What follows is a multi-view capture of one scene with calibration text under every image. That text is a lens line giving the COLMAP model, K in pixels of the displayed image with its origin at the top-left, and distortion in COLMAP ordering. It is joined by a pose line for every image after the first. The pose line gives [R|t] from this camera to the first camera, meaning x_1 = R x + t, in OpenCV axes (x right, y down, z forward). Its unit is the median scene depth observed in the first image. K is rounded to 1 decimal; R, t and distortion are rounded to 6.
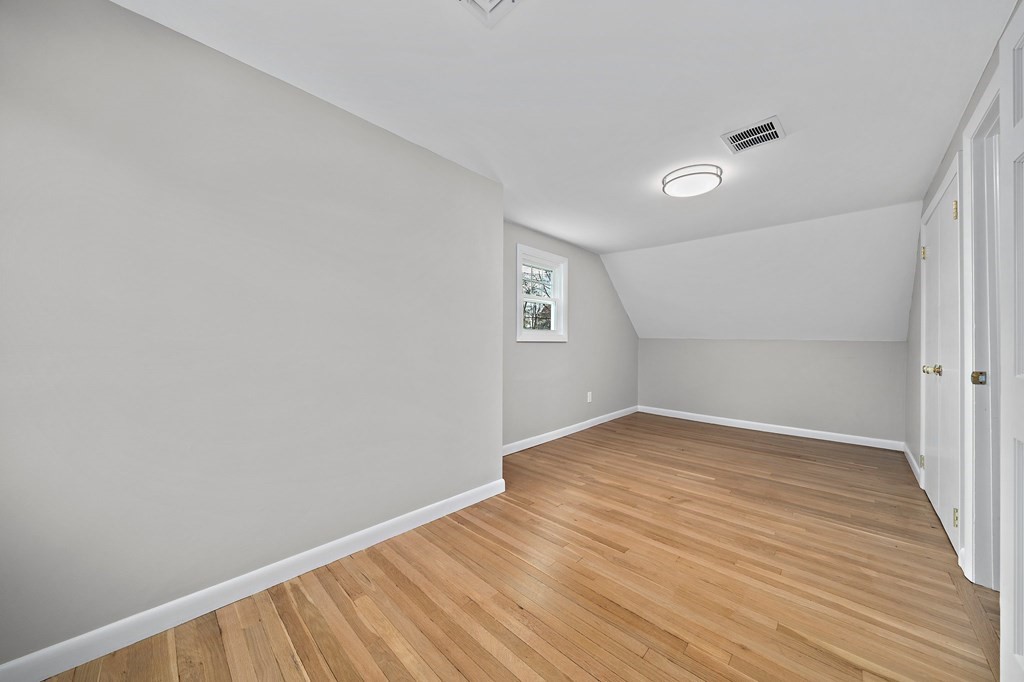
lens RADIAL K [[356.1, 0, 510.4], [0, 356.1, 339.4], [0, 0, 1]] dist [0.002114, 0.000049]
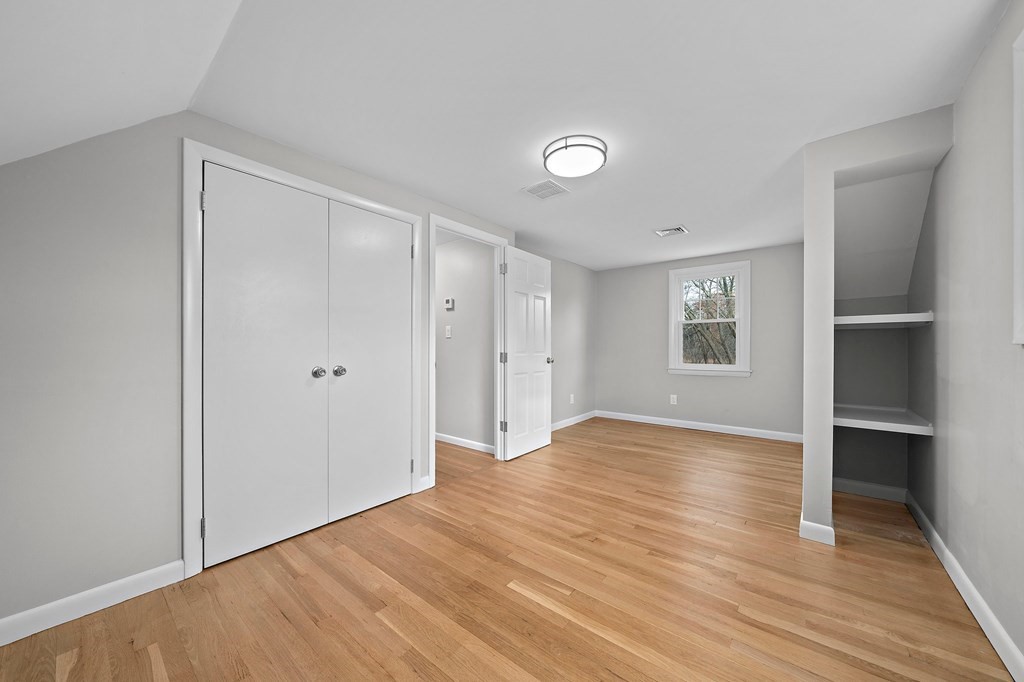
lens RADIAL K [[356.1, 0, 514.5], [0, 356.1, 344.1], [0, 0, 1]] dist [0.002114, 0.000049]
pose [[-0.996363, -0.011881, -0.084379, 0.760729], [-0.011020, 0.999882, -0.010661, 0.019482], [0.084496, -0.009692, -0.996377, 1.933283]]
